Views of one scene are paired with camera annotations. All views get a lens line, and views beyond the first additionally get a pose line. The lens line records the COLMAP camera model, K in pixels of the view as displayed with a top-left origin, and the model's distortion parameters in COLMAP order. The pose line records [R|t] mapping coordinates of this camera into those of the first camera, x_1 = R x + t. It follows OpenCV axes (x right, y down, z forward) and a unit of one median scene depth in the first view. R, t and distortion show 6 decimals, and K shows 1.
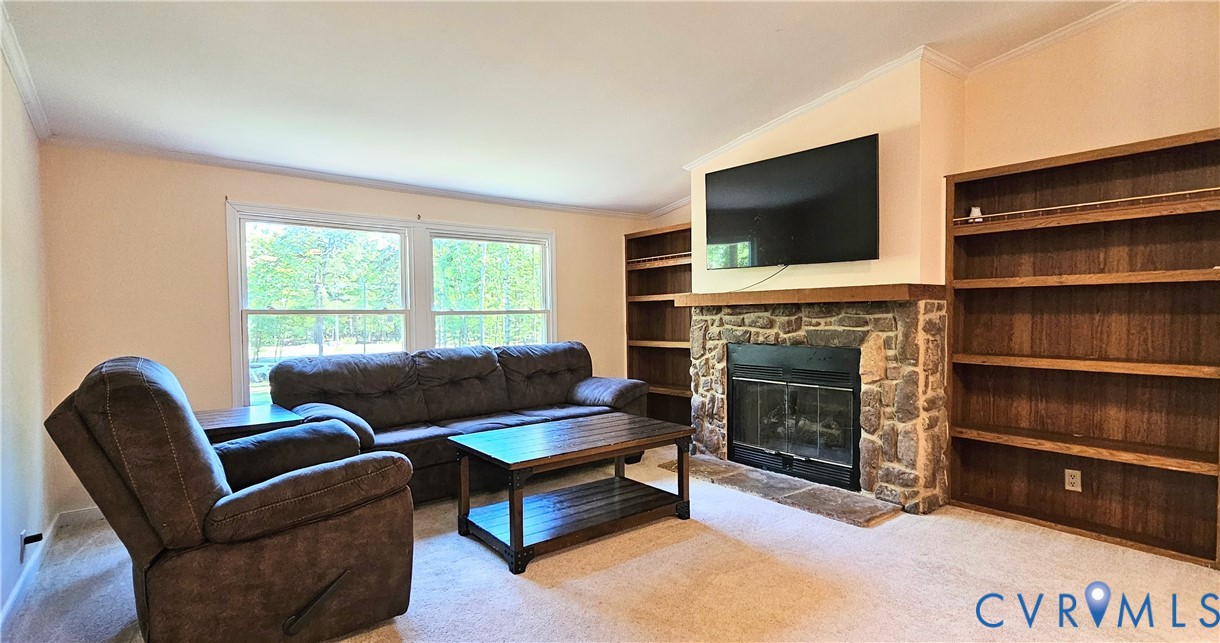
lens RADIAL K [[570.2, 0, 581.2], [0, 570.2, 326.3], [0, 0, 1]] dist [-0.000504, -0.000608]
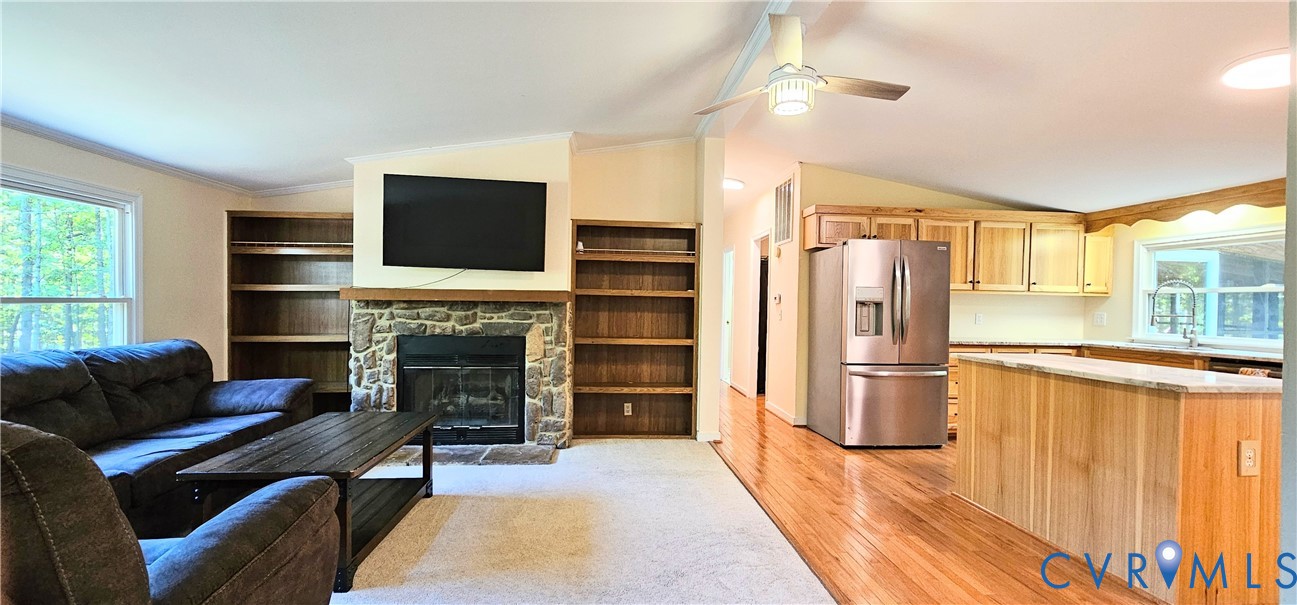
lens RADIAL K [[511.0, 0, 664.6], [0, 511.0, 310.5], [0, 0, 1]] dist [-0.005471, 0.001044]
pose [[0.529597, 0.011314, 0.848174, -0.363596], [-0.000809, 0.999917, -0.012834, -0.006567], [-0.848249, 0.006111, 0.529562, 0.084351]]
